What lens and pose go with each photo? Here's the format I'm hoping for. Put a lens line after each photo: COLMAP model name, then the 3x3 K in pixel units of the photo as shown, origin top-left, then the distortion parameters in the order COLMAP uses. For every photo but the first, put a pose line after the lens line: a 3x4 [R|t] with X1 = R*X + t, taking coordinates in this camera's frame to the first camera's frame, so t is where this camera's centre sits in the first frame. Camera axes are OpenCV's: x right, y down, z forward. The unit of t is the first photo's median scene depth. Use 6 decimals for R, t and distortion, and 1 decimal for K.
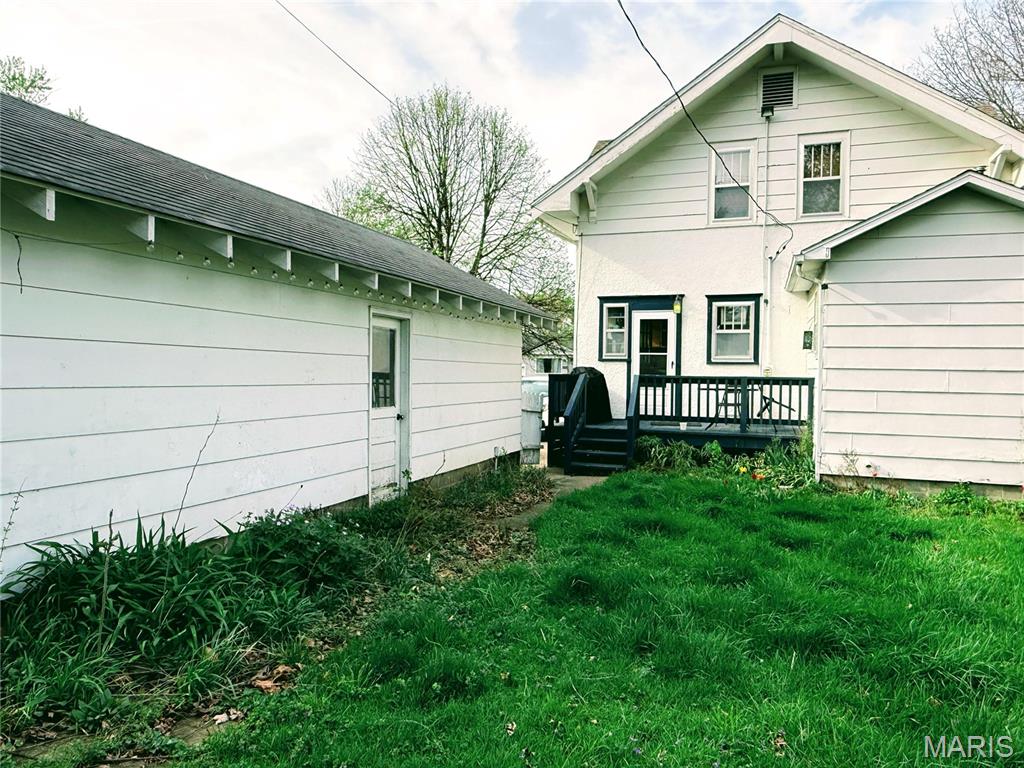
lens RADIAL K [[720.5, 0, 516.4], [0, 720.5, 384.2], [0, 0, 1]] dist [0.036246, 0.006783]
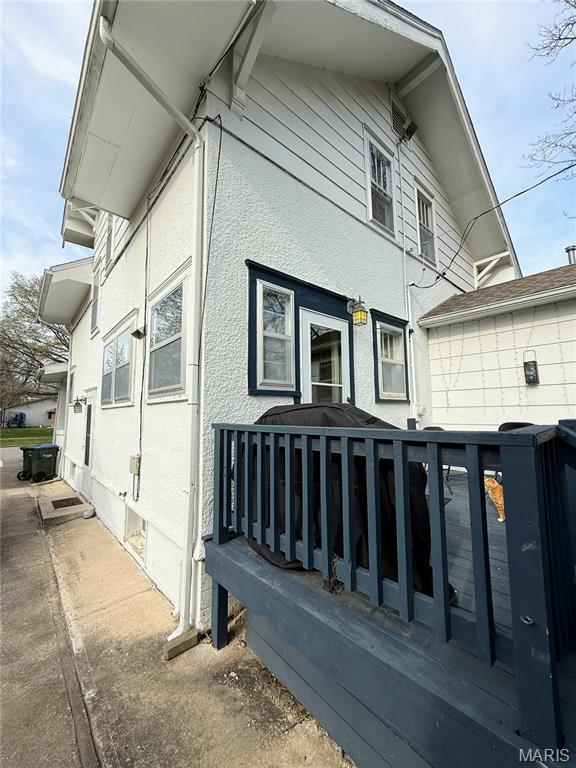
lens RADIAL K [[305.9, 0, 289.7], [0, 305.9, 382.2], [0, 0, 1]] dist [0.000947, 0.000180]
pose [[0.484036, 0.069801, 0.872260, -0.049539], [0.029701, 0.994929, -0.096099, -0.020380], [-0.874544, 0.072422, 0.479508, 0.920312]]
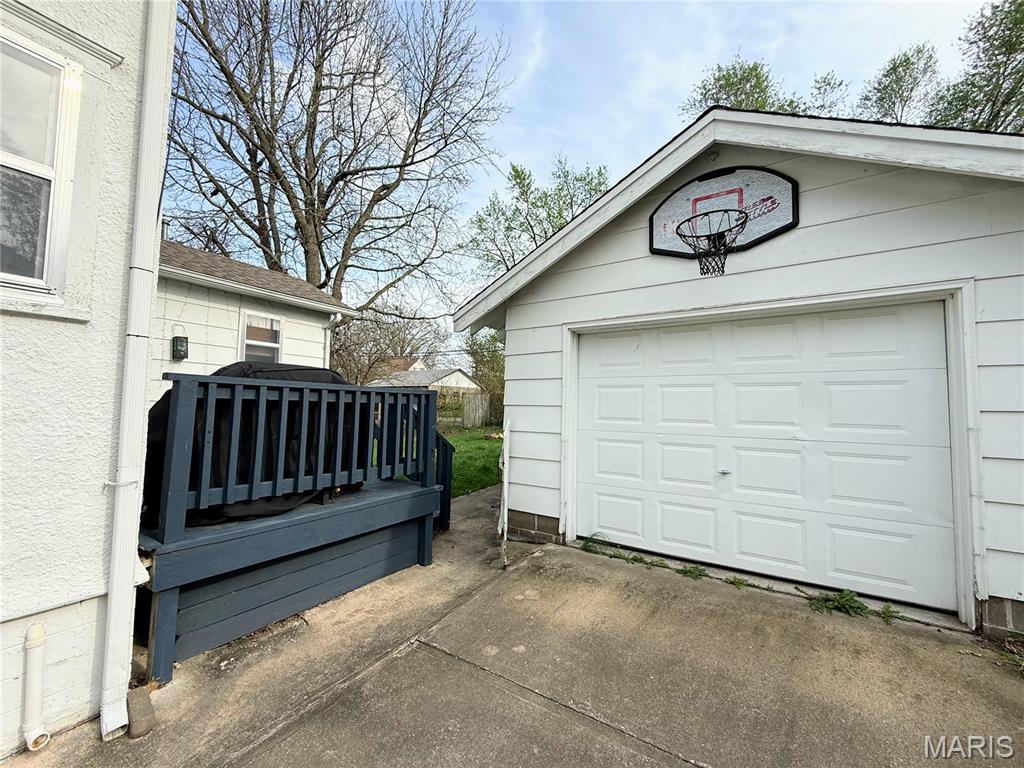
lens RADIAL K [[407.8, 0, 511.2], [0, 407.8, 385.8], [0, 0, 1]] dist [0.000947, 0.000180]
pose [[-0.971728, -0.005700, 0.236034, -0.078828], [-0.016172, 0.998968, -0.042454, -0.002637], [-0.235548, -0.045071, -0.970817, 1.177950]]
